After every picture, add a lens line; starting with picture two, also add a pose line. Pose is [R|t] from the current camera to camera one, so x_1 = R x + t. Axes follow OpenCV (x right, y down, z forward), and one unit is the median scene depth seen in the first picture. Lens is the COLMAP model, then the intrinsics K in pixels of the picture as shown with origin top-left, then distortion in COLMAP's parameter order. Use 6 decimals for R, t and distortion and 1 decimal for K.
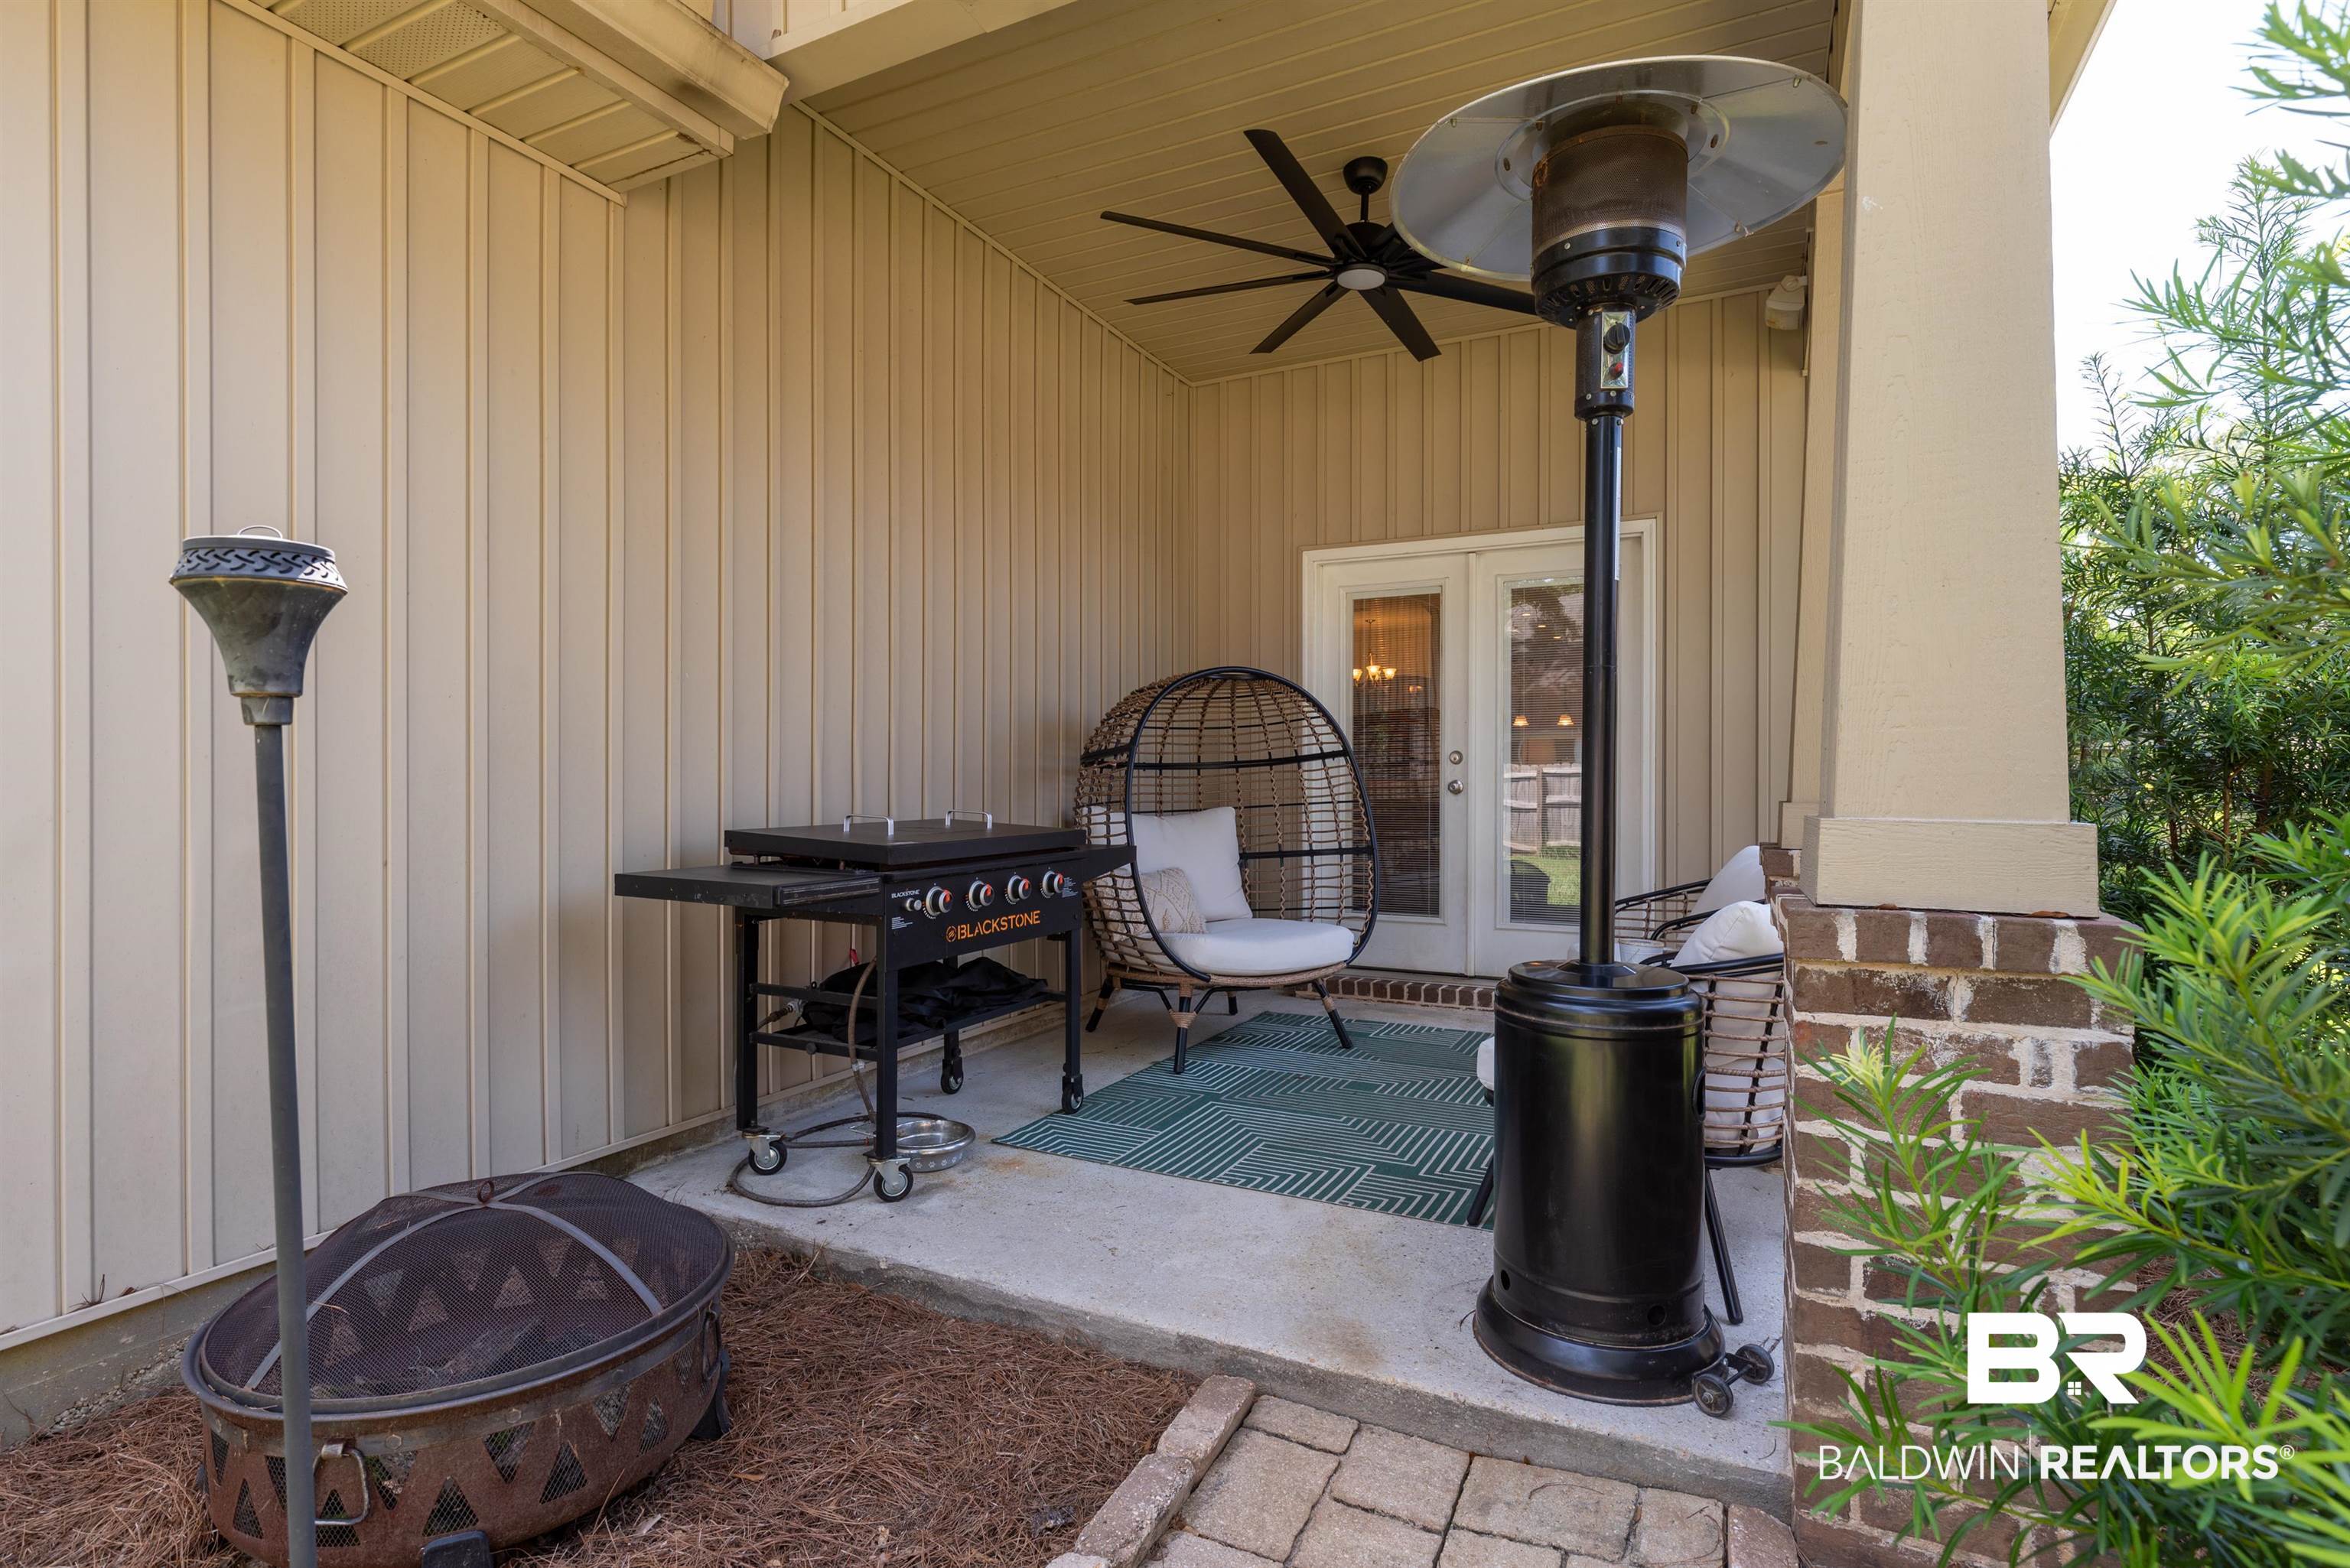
lens RADIAL K [[1137.9, 0, 1175.3], [0, 1137.9, 785.7], [0, 0, 1]] dist [-0.003830, 0.002272]
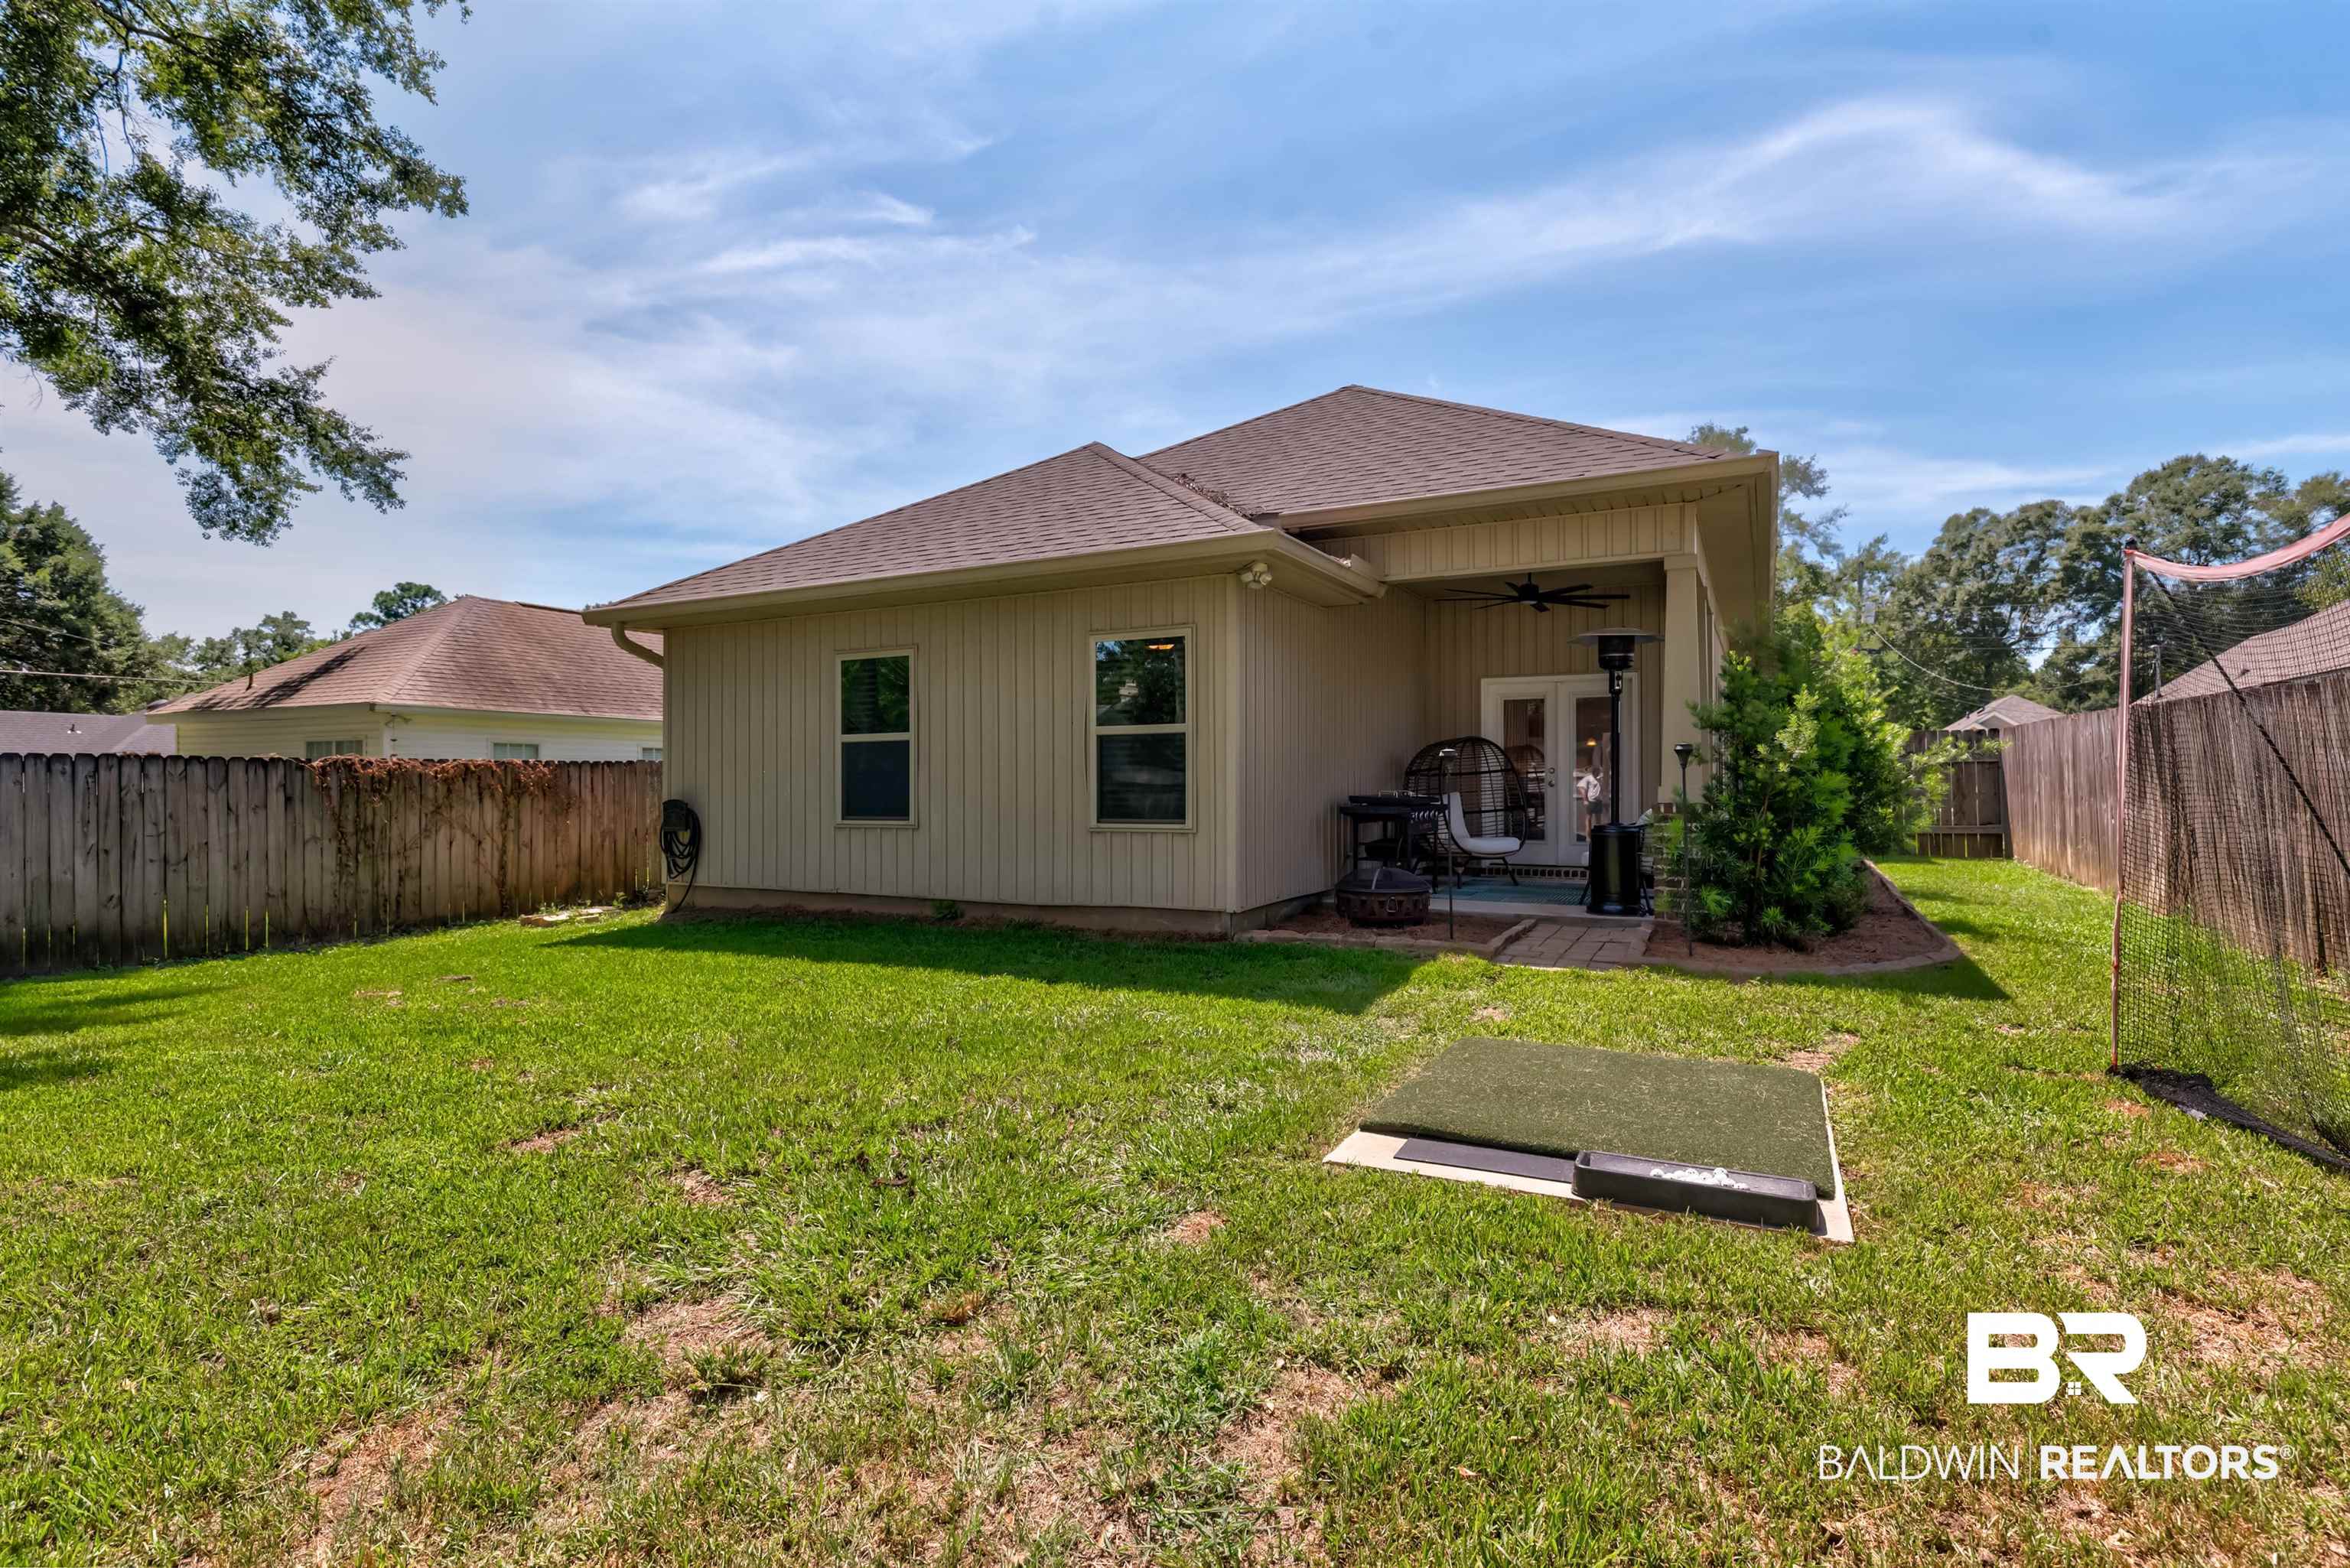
lens RADIAL K [[1137.9, 0, 1187.5], [0, 1137.9, 783.6], [0, 0, 1]] dist [-0.003830, 0.002272]
pose [[0.999995, 0.002342, 0.001905, -0.488085], [-0.002327, 0.999966, -0.007848, 0.018553], [-0.001923, 0.007844, 0.999967, -1.281427]]
